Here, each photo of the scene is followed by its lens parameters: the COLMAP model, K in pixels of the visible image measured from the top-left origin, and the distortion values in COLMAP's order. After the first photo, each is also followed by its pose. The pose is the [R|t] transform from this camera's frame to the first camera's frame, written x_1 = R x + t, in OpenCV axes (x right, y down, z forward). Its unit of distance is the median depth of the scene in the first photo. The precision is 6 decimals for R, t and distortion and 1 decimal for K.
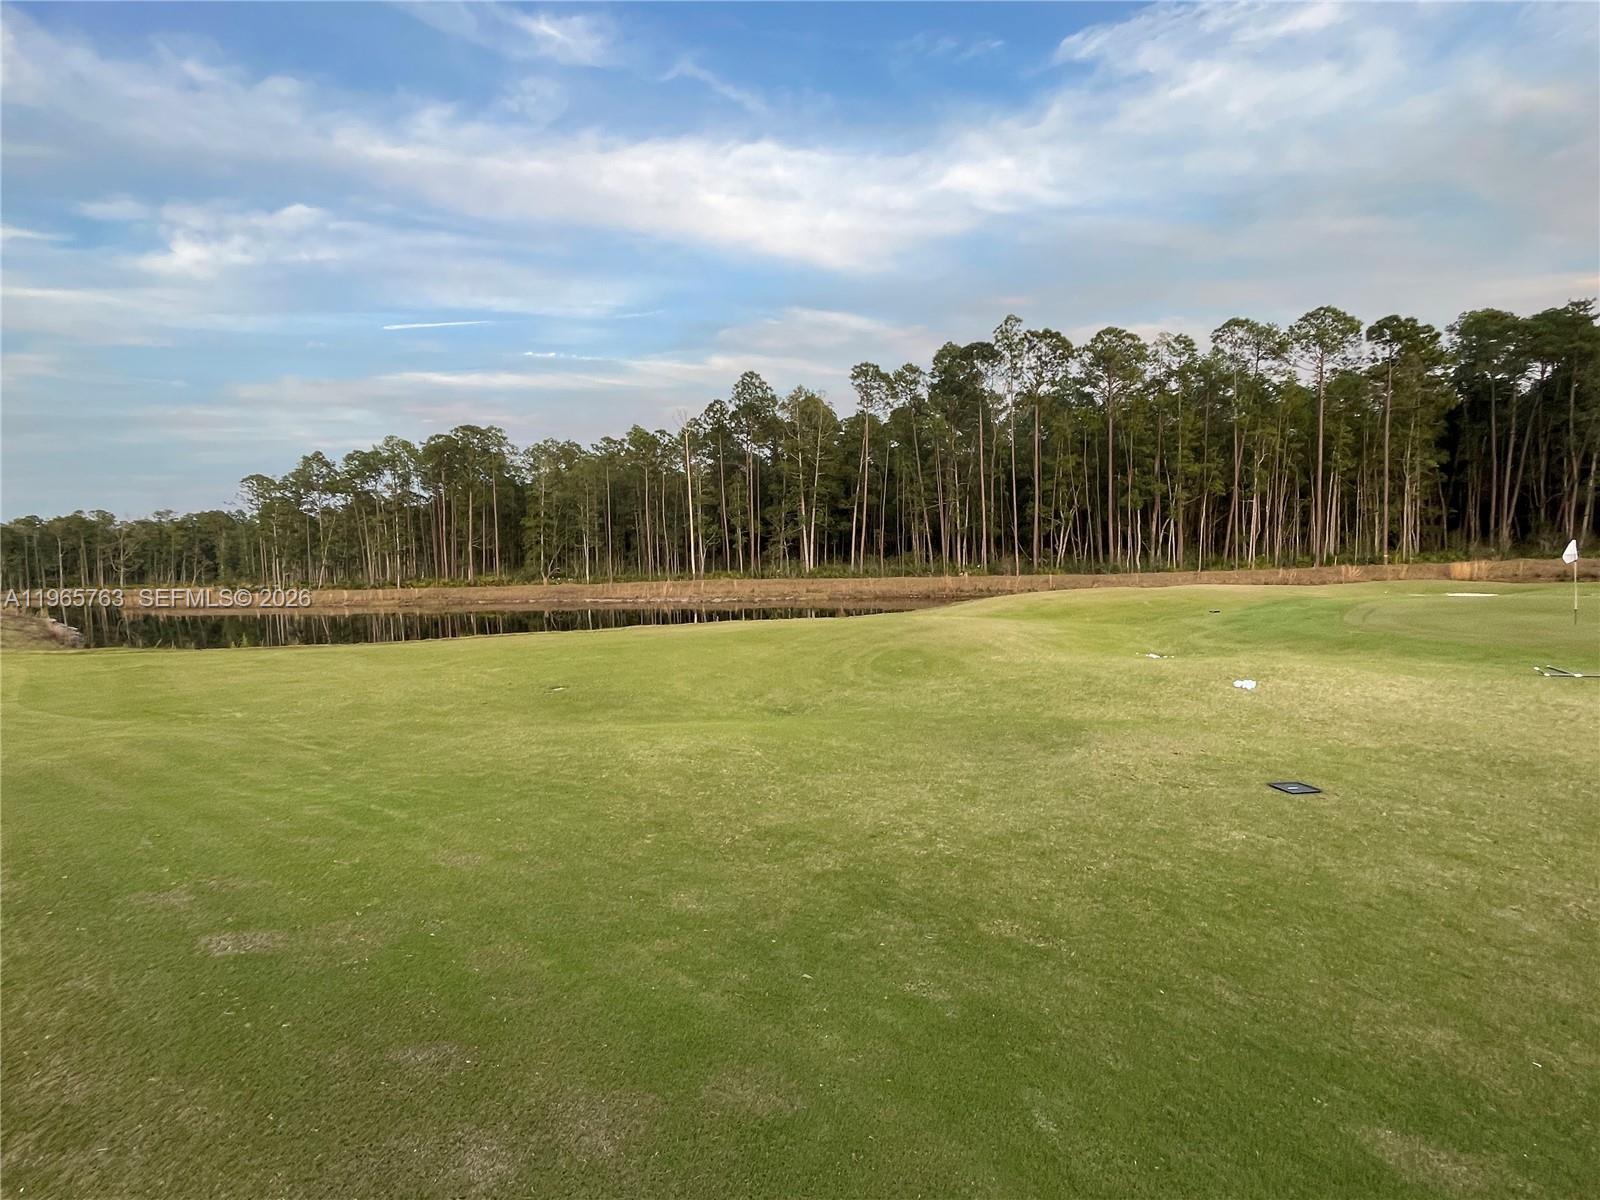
lens RADIAL K [[795.2, 0, 793.5], [0, 795.2, 596.8], [0, 0, 1]] dist [-0.014072, 0.000177]
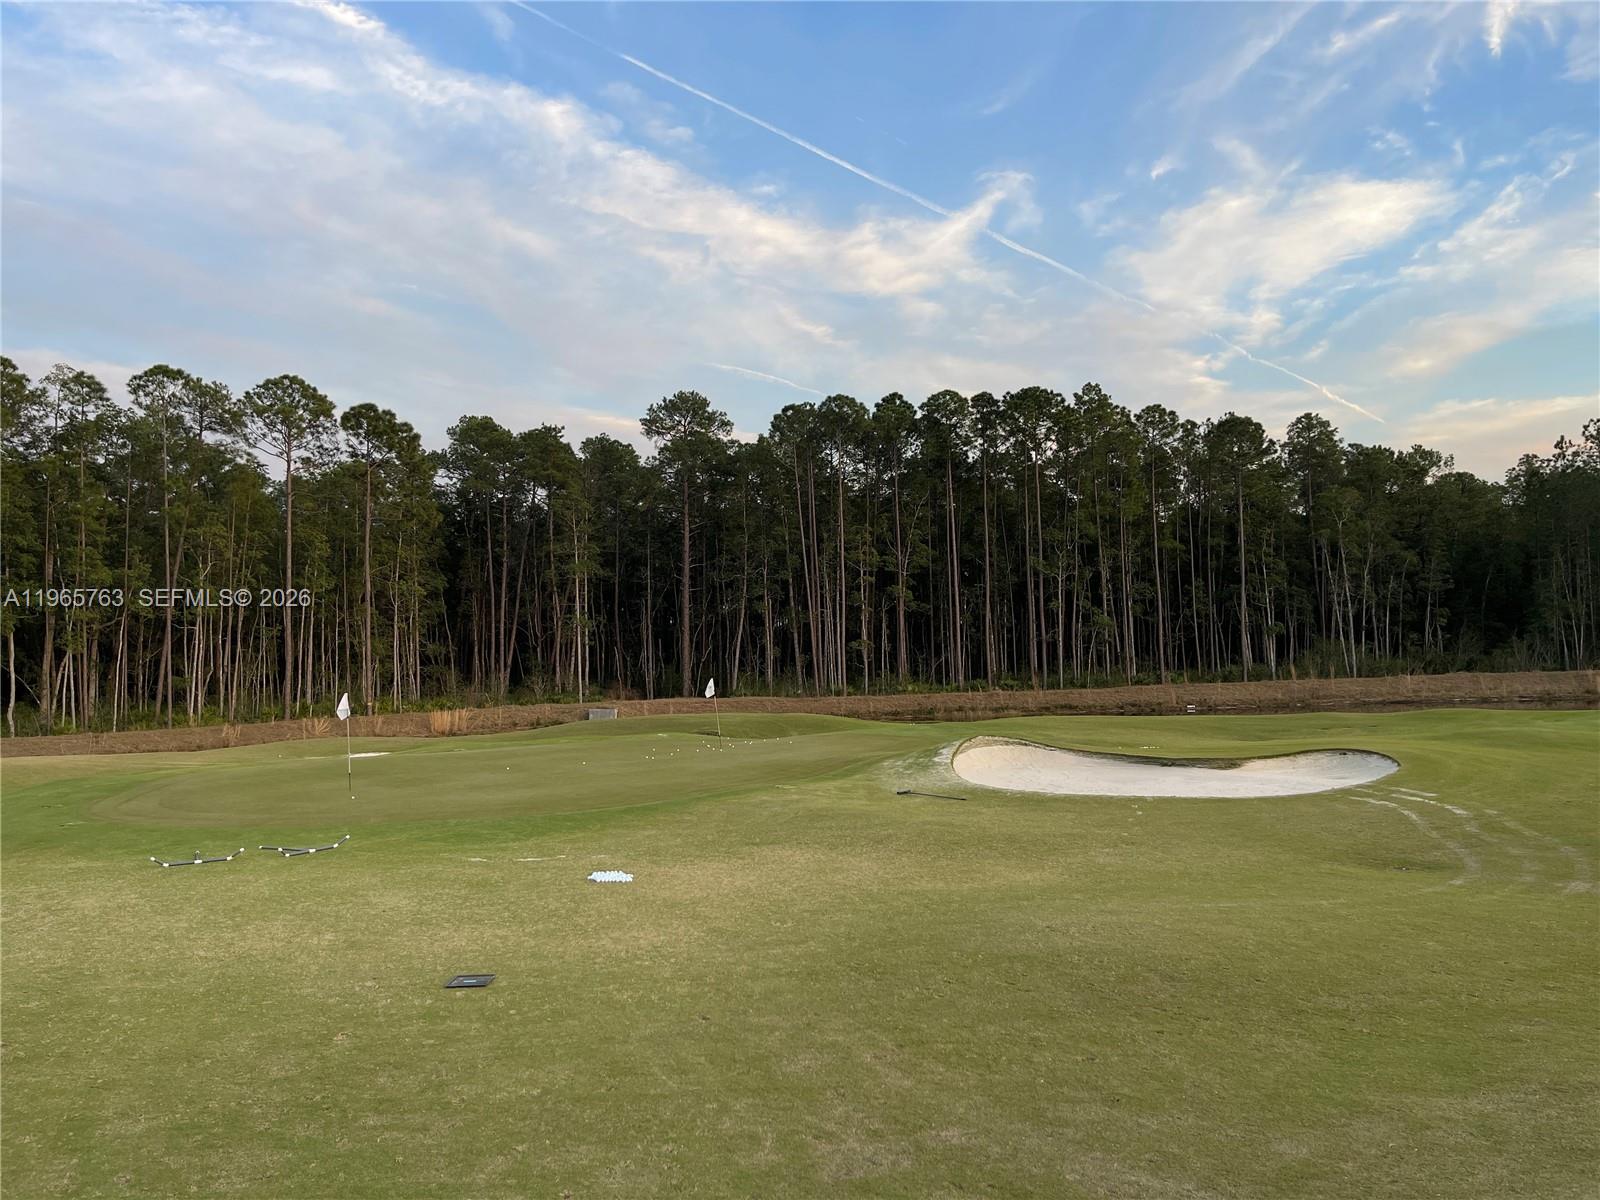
lens RADIAL K [[1191.4, 0, 808.6], [0, 1191.4, 603.5], [0, 0, 1]] dist [0.059214, -0.054057]
pose [[0.612154, 0.054253, 0.788875, 0.153633], [0.051301, 0.992817, -0.108087, -0.000761], [-0.789072, 0.106636, 0.604974, -0.134278]]
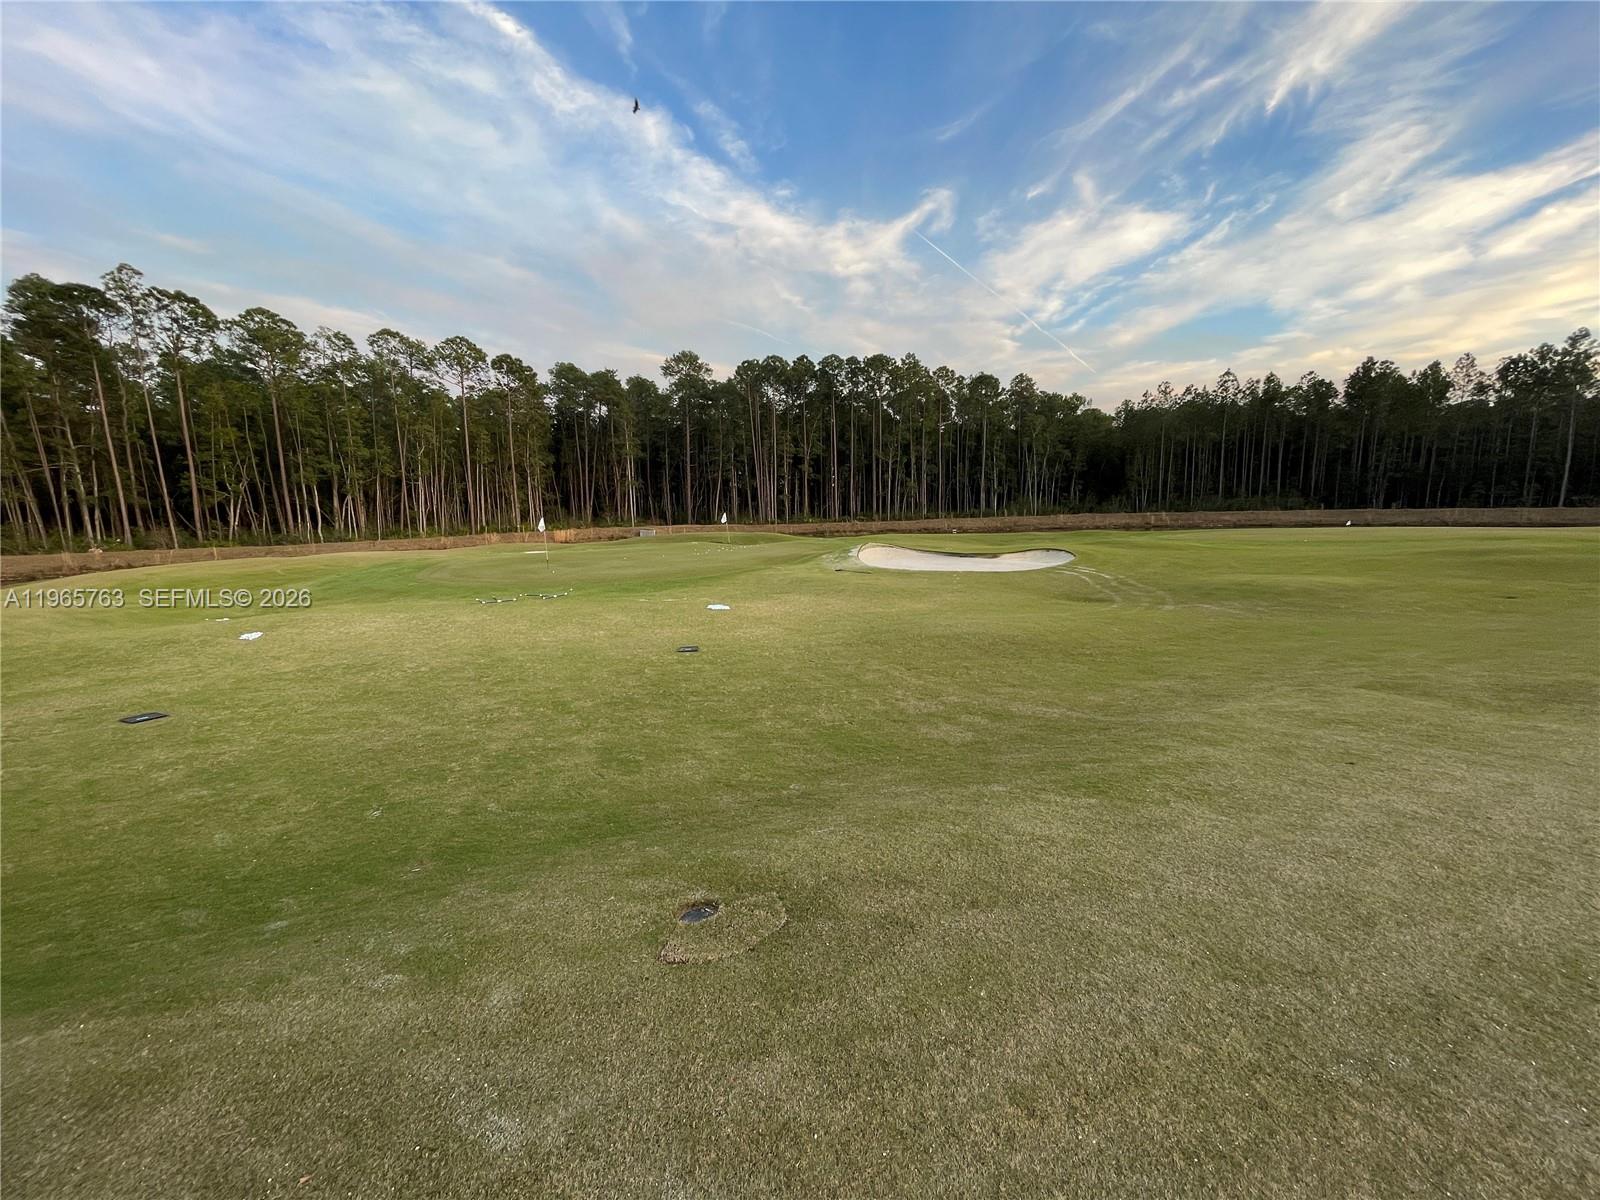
lens RADIAL K [[639.7, 0, 794.2], [0, 639.7, 599.1], [0, 0, 1]] dist [-0.002642, 0.001113]
pose [[0.544892, -0.099559, 0.832575, 0.089339], [0.047585, 0.994998, 0.087839, 0.002662], [-0.837155, -0.008244, 0.546904, -0.106782]]
